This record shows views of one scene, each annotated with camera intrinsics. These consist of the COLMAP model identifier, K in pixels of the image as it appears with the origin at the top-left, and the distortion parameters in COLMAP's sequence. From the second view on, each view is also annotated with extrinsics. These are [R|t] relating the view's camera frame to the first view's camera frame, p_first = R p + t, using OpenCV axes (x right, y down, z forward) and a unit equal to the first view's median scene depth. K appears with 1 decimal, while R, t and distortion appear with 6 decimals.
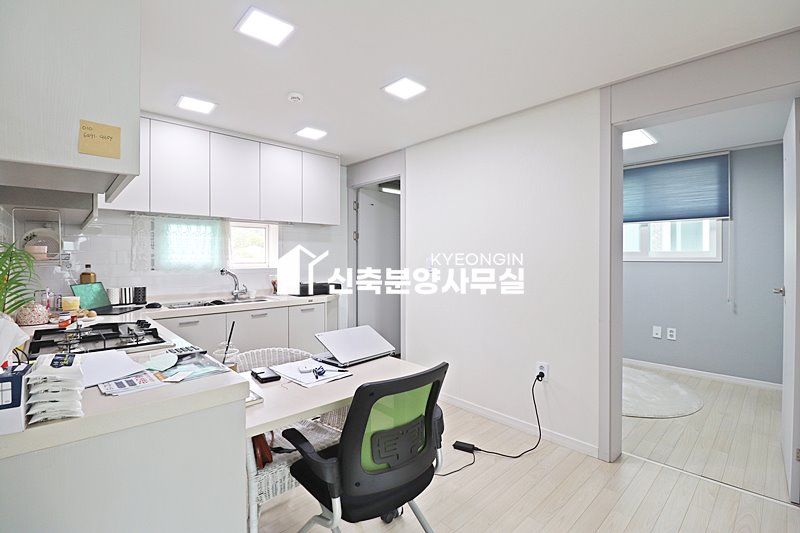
lens RADIAL K [[370.6, 0, 399.8], [0, 370.6, 262.2], [0, 0, 1]] dist [0.017576, -0.000507]
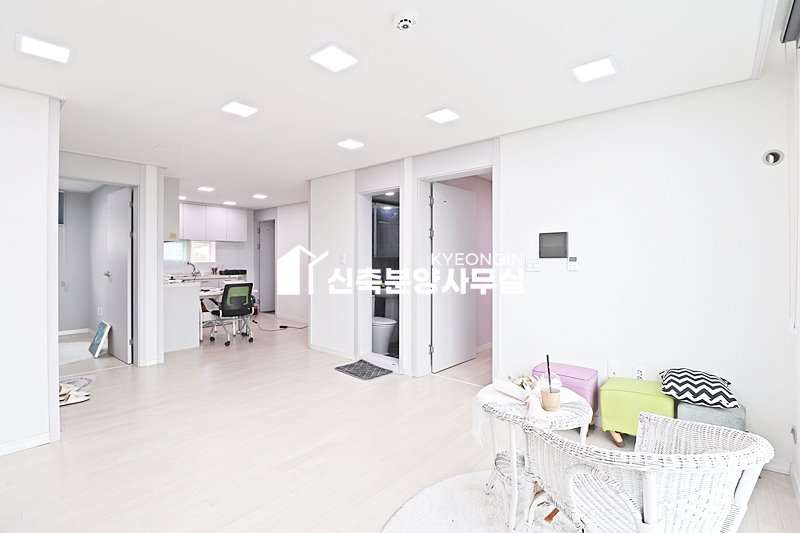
lens RADIAL K [[370.6, 0, 395.6], [0, 370.6, 263.9], [0, 0, 1]] dist [0.017576, -0.000507]
pose [[0.995401, 0.000914, 0.095790, 0.320674], [-0.000687, 0.999997, -0.002398, 0.018794], [-0.095791, 0.002321, 0.995399, -0.785019]]
